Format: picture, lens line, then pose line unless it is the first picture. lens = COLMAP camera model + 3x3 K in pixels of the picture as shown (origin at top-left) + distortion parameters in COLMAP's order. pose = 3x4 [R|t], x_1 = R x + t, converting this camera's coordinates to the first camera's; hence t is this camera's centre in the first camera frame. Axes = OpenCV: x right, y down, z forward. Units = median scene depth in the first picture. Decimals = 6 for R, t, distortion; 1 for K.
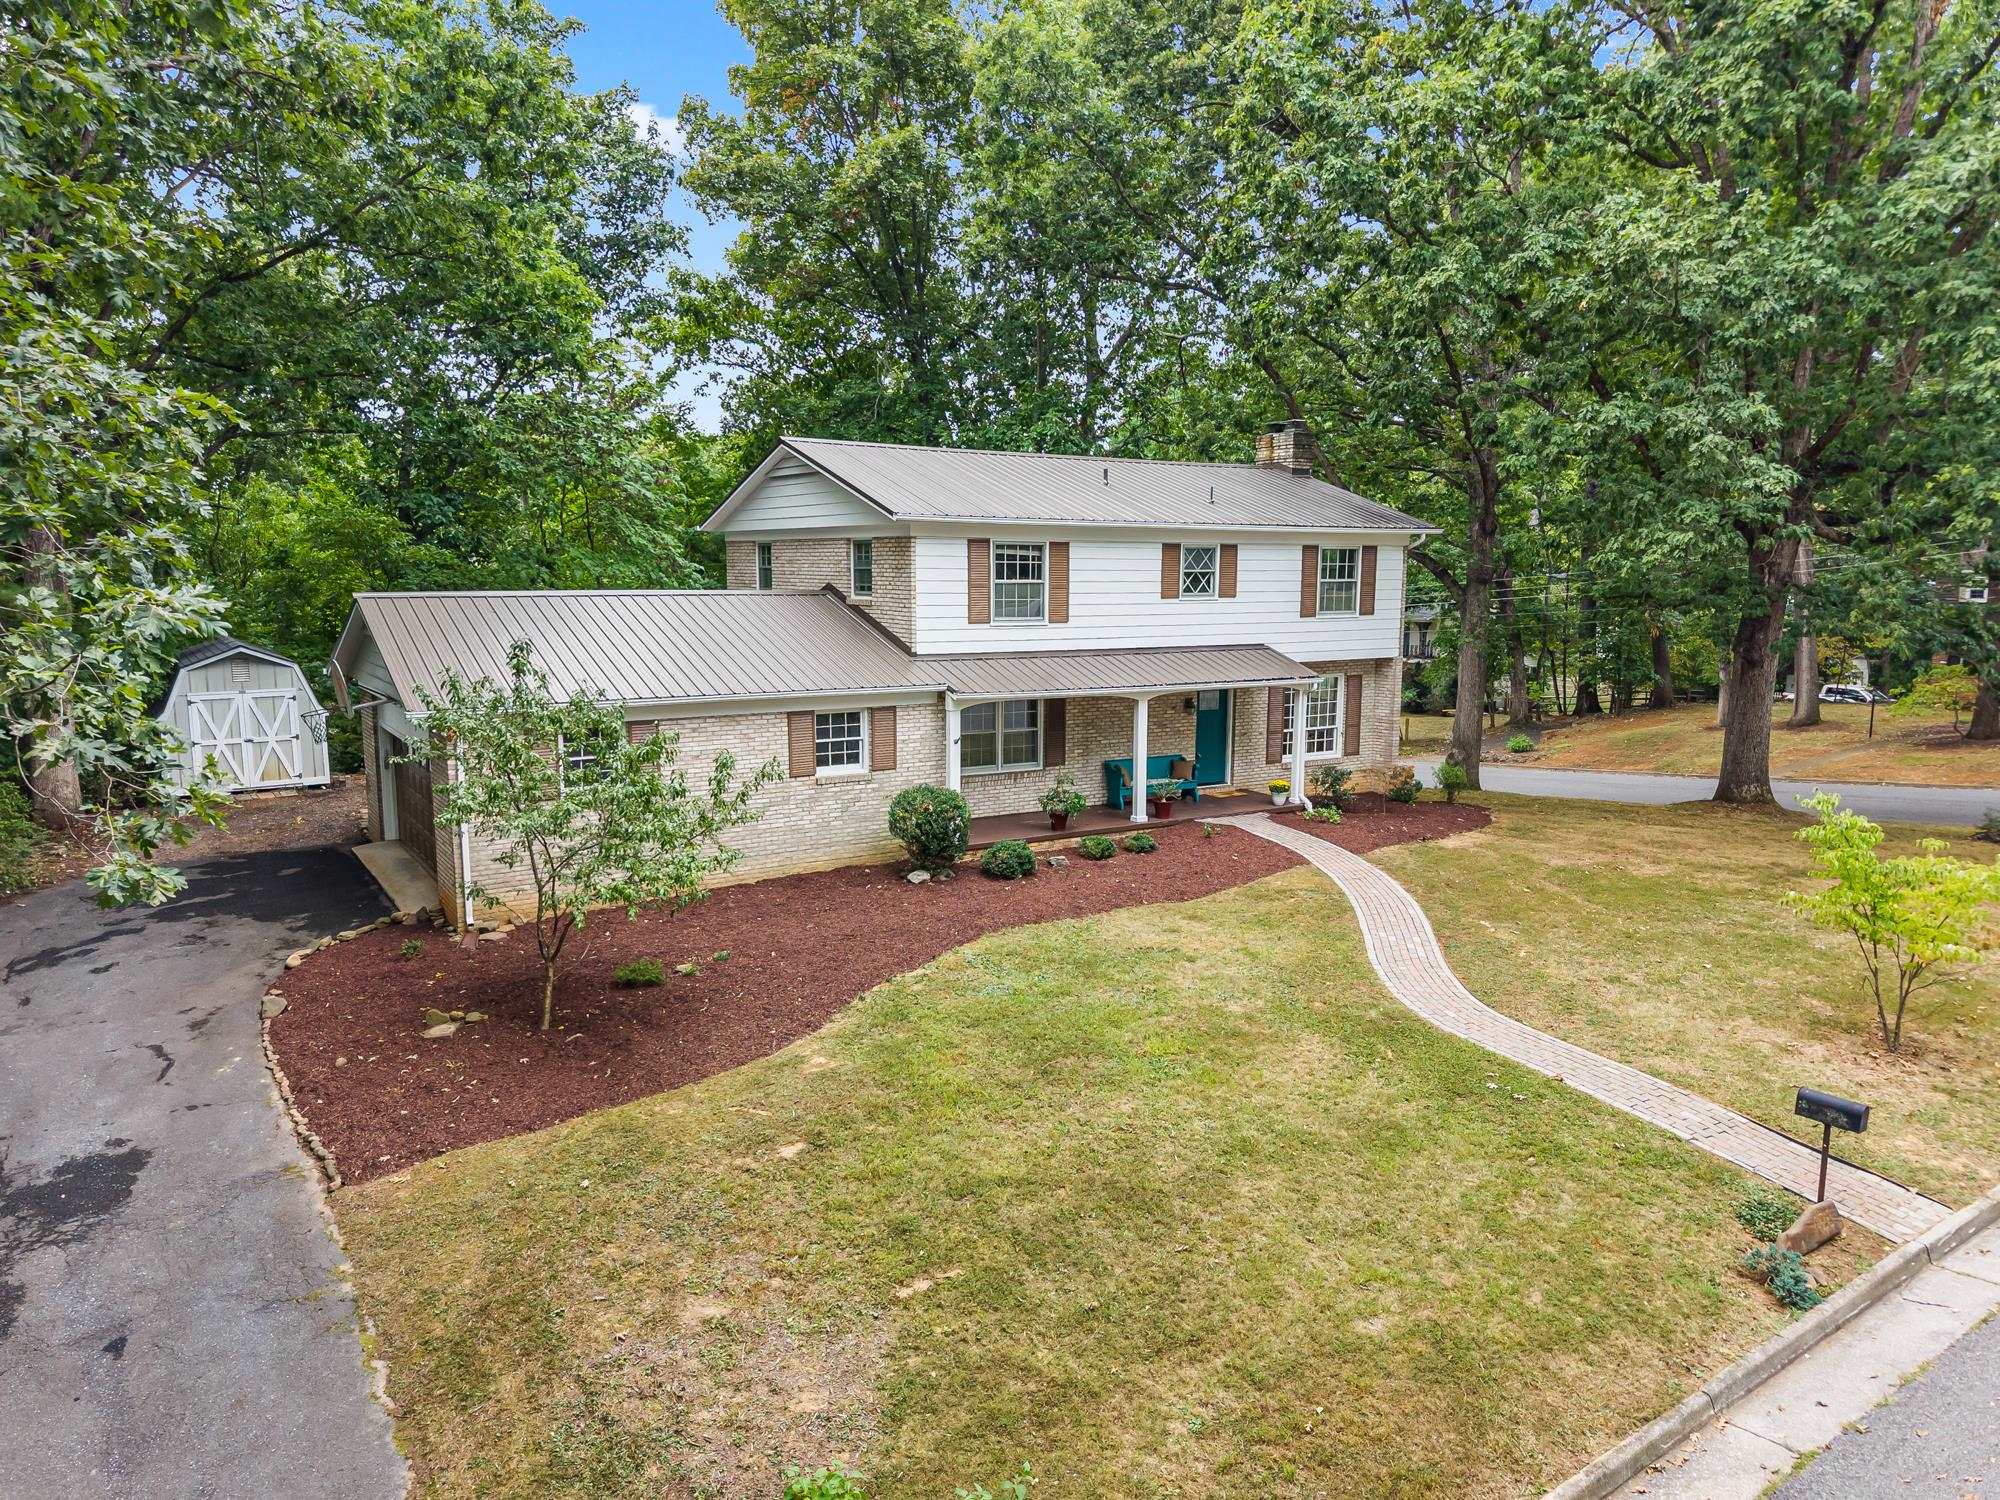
lens RADIAL K [[1400.7, 0, 1003.6], [0, 1400.7, 804.0], [0, 0, 1]] dist [0.044202, -0.111282]
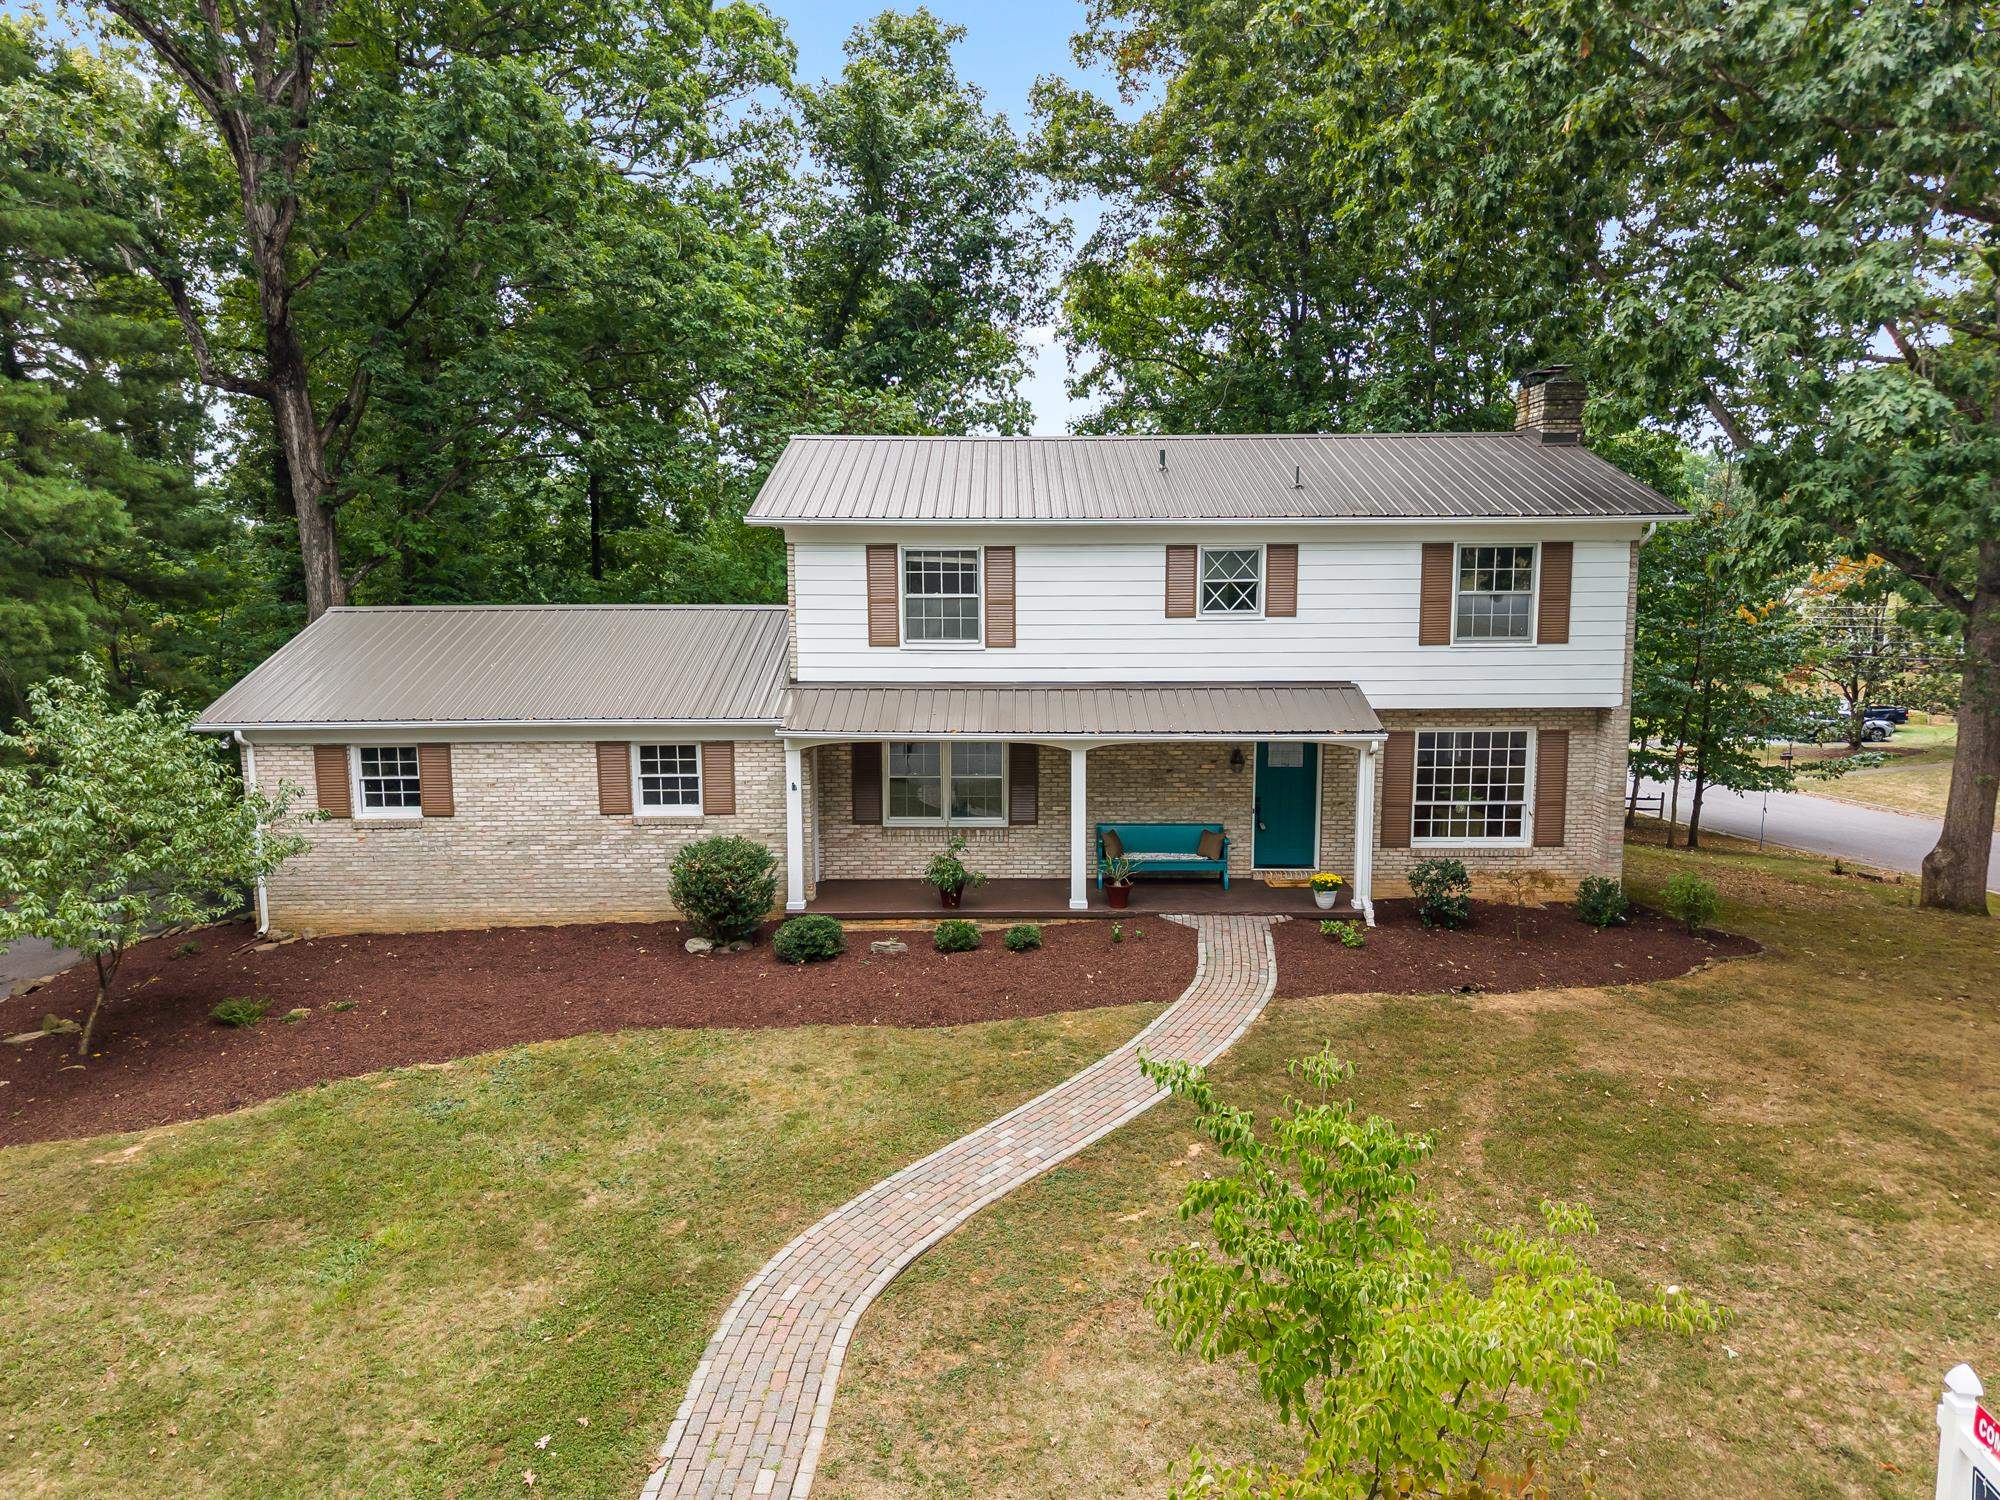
lens RADIAL K [[1395.5, 0, 1000.0], [0, 1395.5, 750.0], [0, 0, 1]] dist [-0.000288, -0.001259]
pose [[0.837934, 0.062062, -0.542231, 0.523736], [-0.083383, 0.996407, -0.014811, -0.065780], [0.539364, 0.057623, 0.840099, 0.374851]]
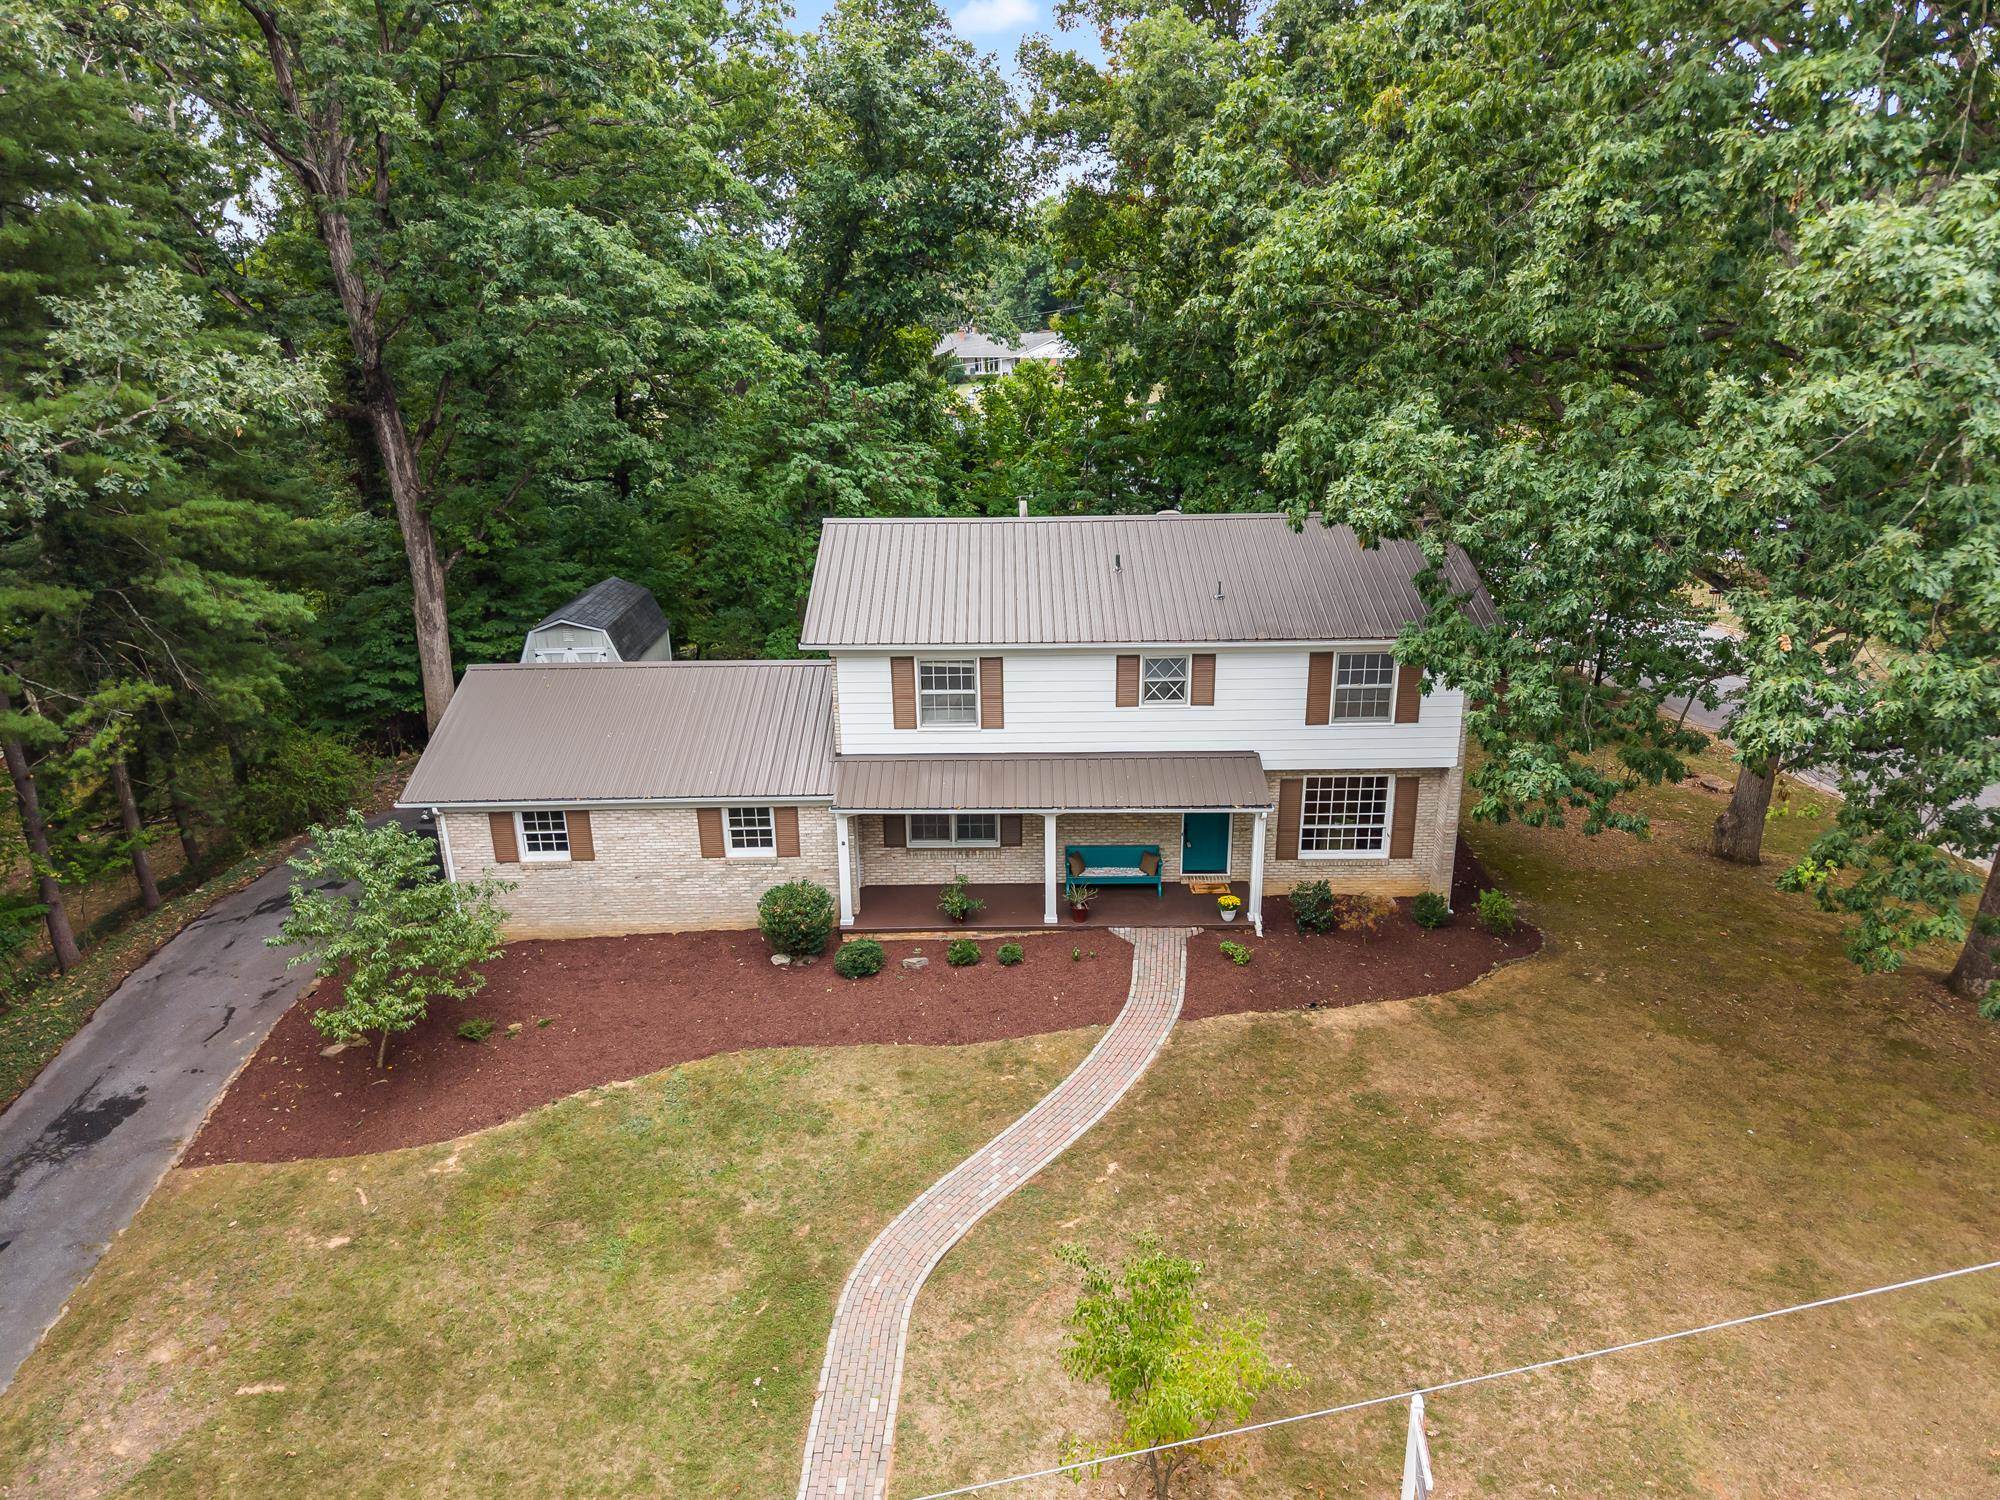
lens RADIAL K [[1402.0, 0, 1000.0], [0, 1402.0, 750.0], [0, 0, 1]] dist [0.026440, -0.060485]
pose [[0.838397, 0.166567, -0.518985, 0.664950], [-0.072571, 0.977797, 0.196587, -0.359037], [0.540207, -0.127155, 0.831870, 0.128021]]
